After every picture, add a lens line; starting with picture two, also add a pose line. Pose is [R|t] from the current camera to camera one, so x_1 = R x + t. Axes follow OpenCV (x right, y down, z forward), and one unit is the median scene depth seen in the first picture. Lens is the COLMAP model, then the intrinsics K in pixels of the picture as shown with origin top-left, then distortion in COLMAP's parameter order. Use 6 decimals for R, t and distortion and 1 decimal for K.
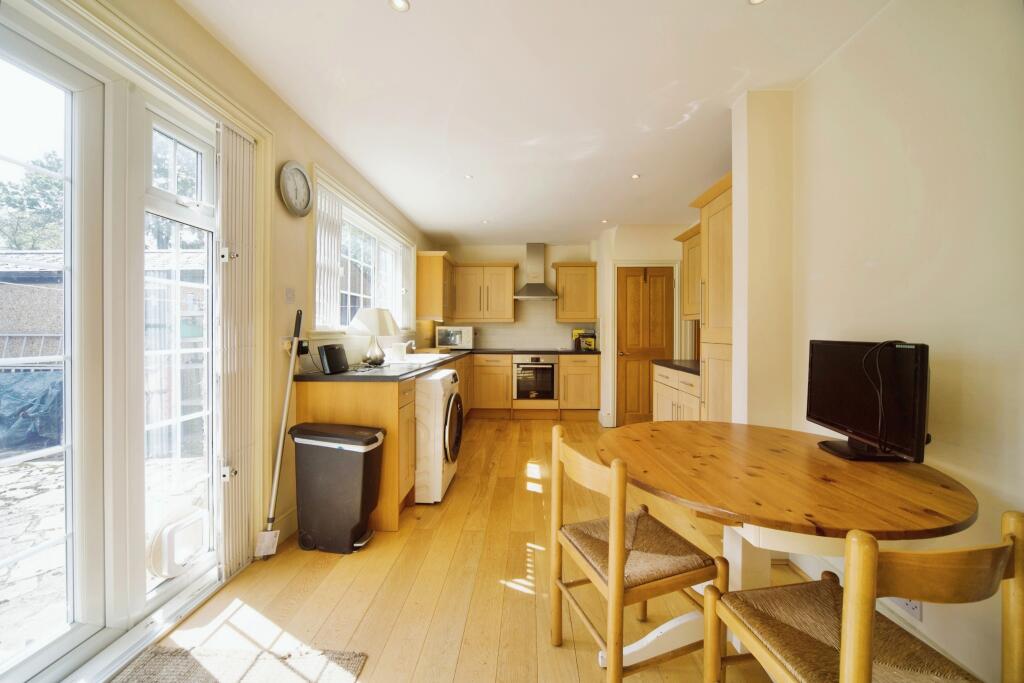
lens RADIAL K [[366.5, 0, 512.2], [0, 366.5, 333.9], [0, 0, 1]] dist [-0.000450, -0.000047]
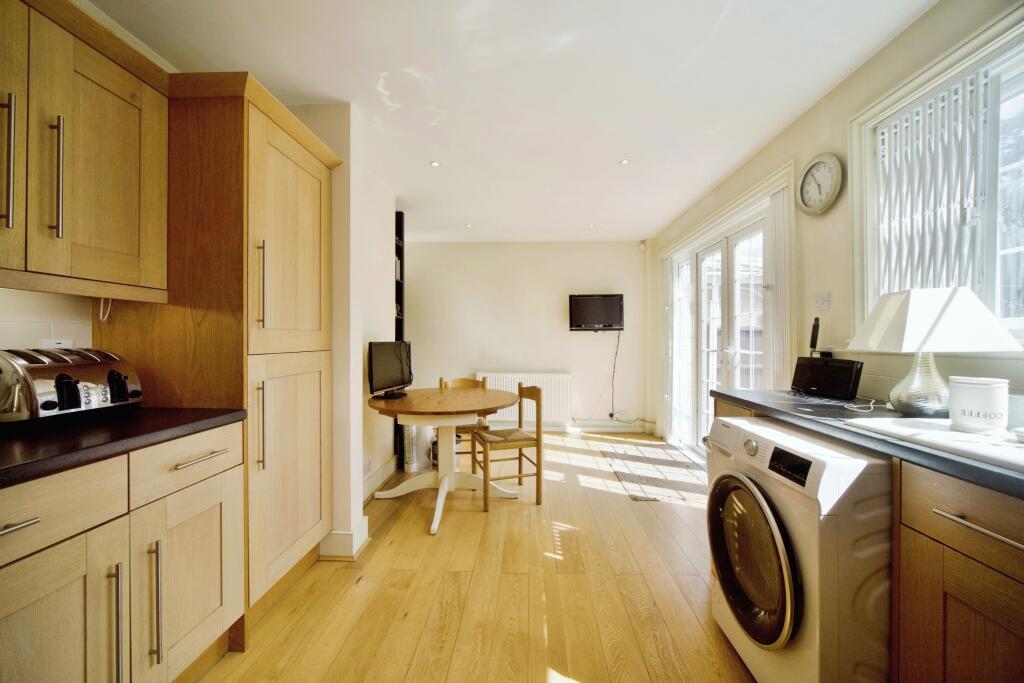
lens RADIAL K [[366.5, 0, 512.6], [0, 366.5, 339.2], [0, 0, 1]] dist [-0.000450, -0.000047]
pose [[-0.999999, -0.001471, -0.000532, 0.203916], [-0.001476, 0.999946, 0.010274, -0.026205], [0.000517, 0.010275, -0.999947, 2.291865]]
